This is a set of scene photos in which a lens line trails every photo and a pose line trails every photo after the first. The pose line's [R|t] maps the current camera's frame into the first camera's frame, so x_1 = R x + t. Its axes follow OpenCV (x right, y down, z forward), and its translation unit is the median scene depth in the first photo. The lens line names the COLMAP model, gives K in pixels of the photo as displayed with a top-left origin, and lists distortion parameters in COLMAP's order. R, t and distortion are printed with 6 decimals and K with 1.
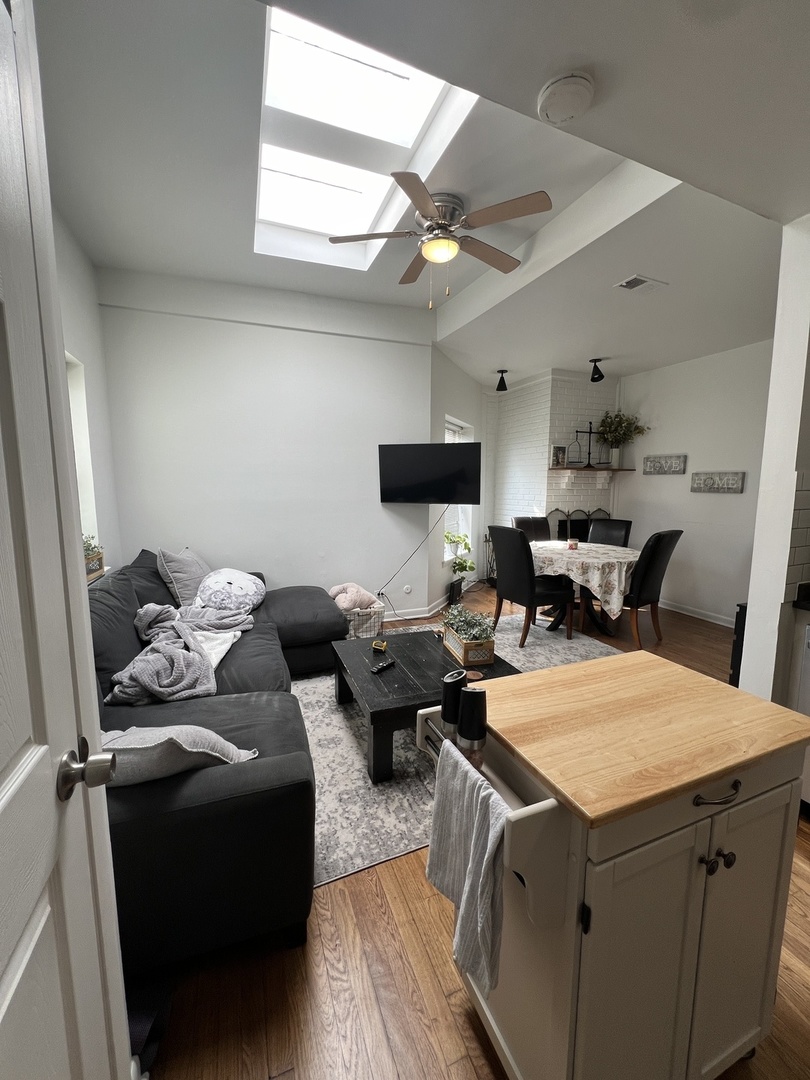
lens RADIAL K [[431.0, 0, 405.0], [0, 431.0, 540.0], [0, 0, 1]] dist [-0.001757, 0.000183]
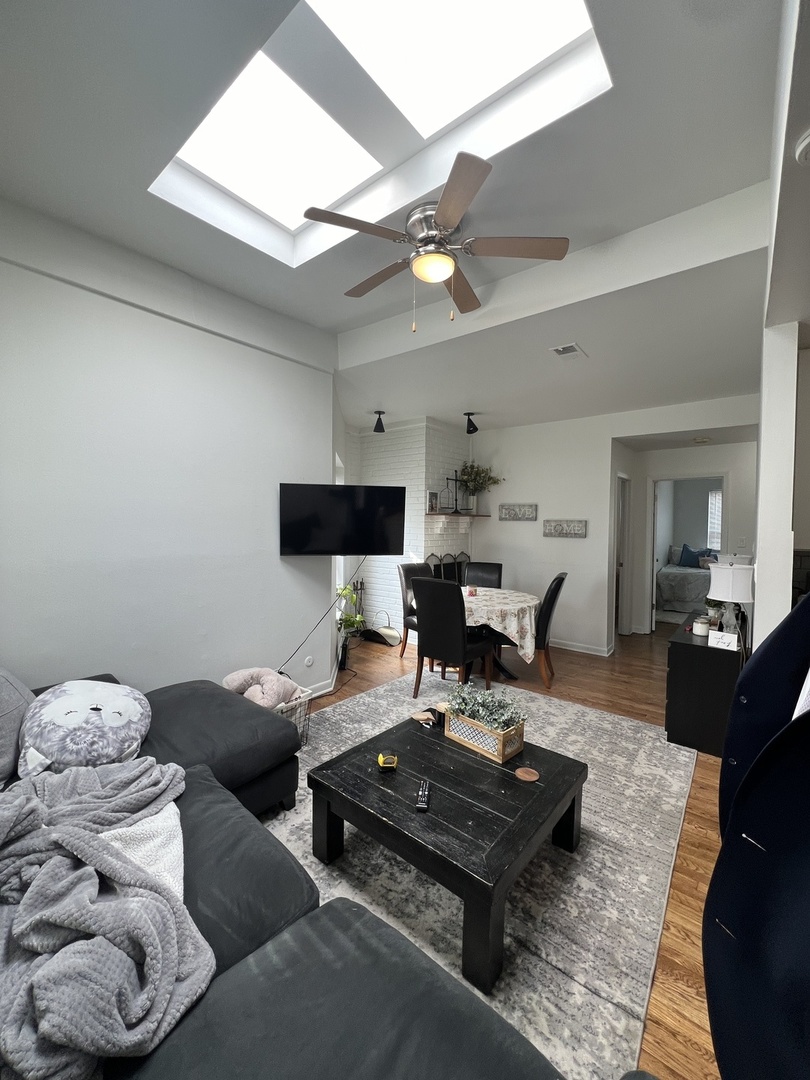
lens RADIAL K [[431.0, 0, 405.0], [0, 431.0, 540.0], [0, 0, 1]] dist [-0.001757, 0.000183]
pose [[0.872217, -0.015437, 0.488876, -0.240207], [0.057500, 0.995807, -0.071144, -0.045989], [-0.485728, 0.090164, 0.869447, 0.201554]]
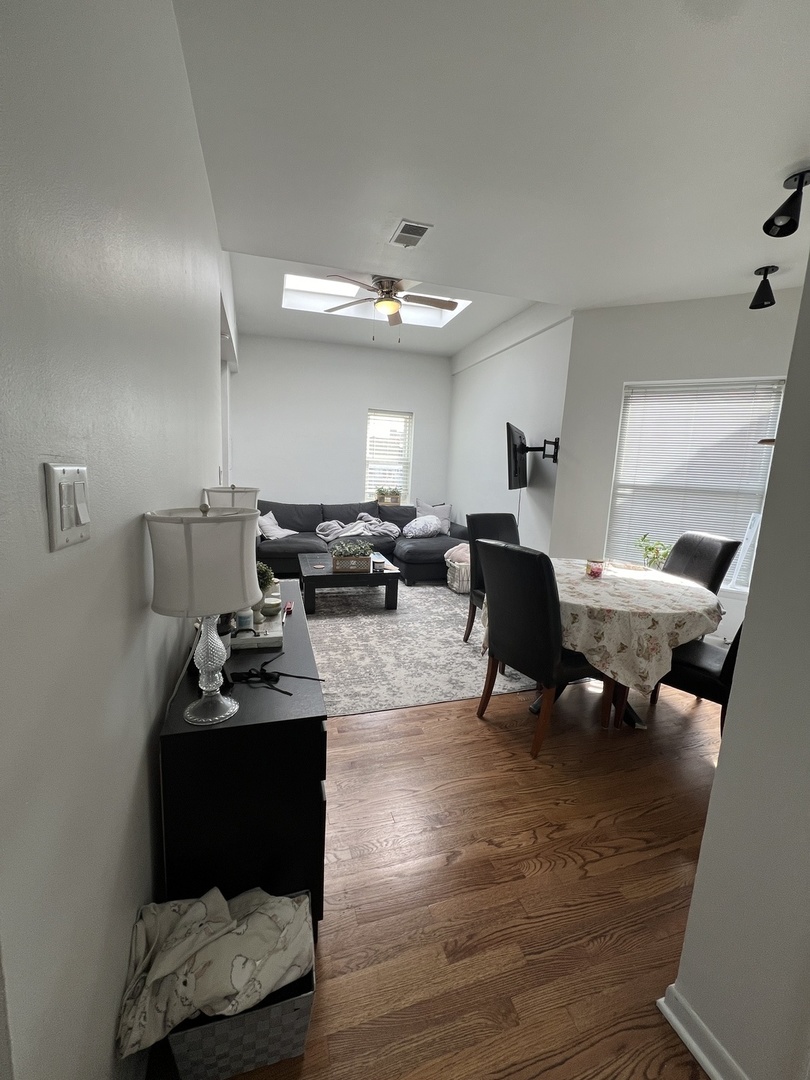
lens RADIAL K [[431.0, 0, 405.0], [0, 431.0, 540.0], [0, 0, 1]] dist [-0.001757, 0.000183]
pose [[-0.068925, 0.163833, -0.984077, 1.034611], [-0.171847, 0.969728, 0.173480, -0.092833], [0.982709, 0.181068, -0.038685, 0.772889]]
